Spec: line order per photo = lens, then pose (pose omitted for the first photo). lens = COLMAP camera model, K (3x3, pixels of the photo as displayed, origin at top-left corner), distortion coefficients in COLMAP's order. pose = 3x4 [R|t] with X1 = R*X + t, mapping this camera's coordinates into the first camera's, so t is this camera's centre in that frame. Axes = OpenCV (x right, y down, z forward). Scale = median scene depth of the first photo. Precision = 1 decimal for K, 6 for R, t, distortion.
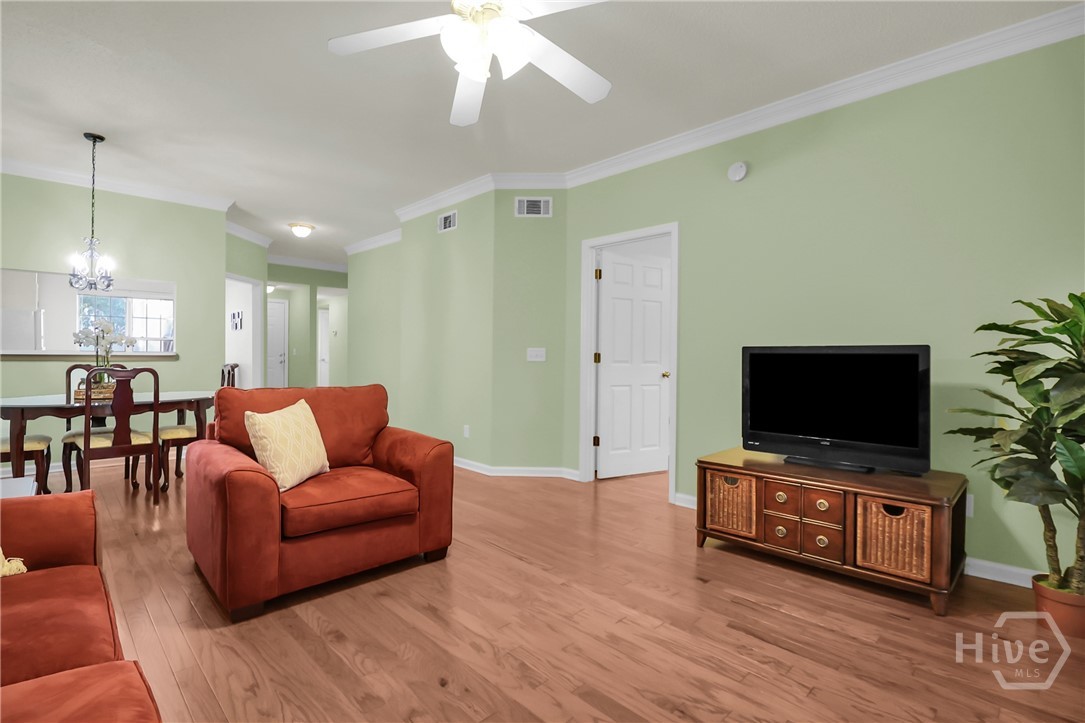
lens RADIAL K [[505.4, 0, 535.4], [0, 505.4, 359.9], [0, 0, 1]] dist [-0.011868, -0.000100]
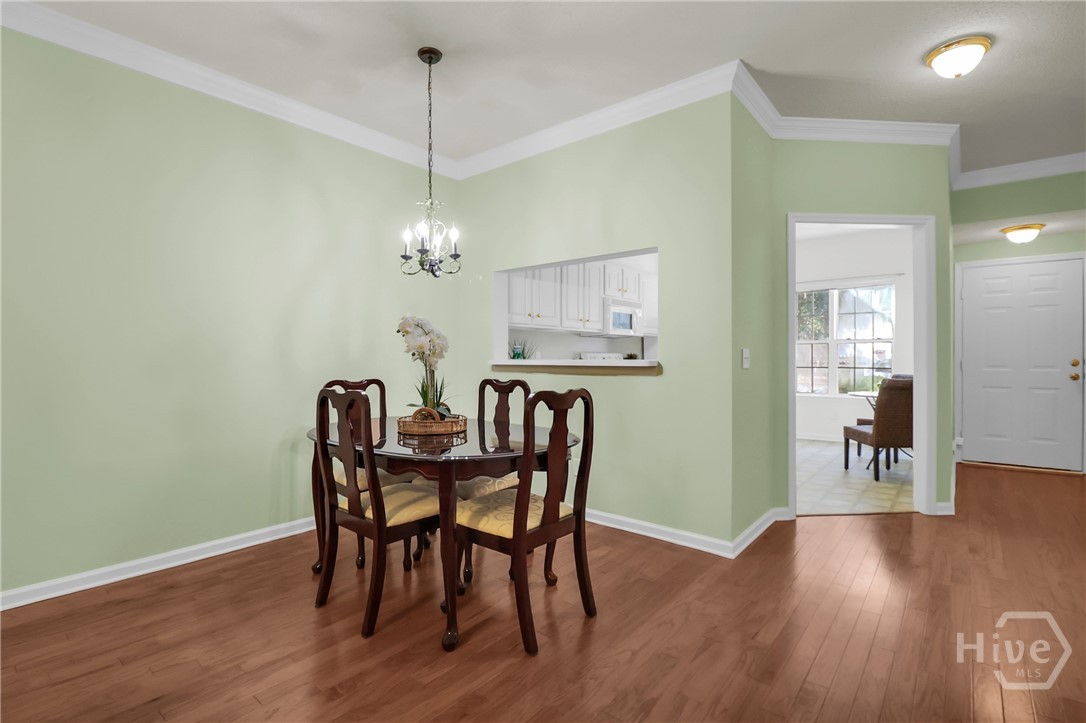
lens RADIAL K [[501.8, 0, 543.0], [0, 501.8, 361.5], [0, 0, 1]] dist [-0.000484, -0.000229]
pose [[0.103028, 0.000439, -0.994678, -0.286233], [-0.008314, 0.999965, -0.000420, -0.027495], [0.994644, 0.008313, 0.103028, 1.766761]]
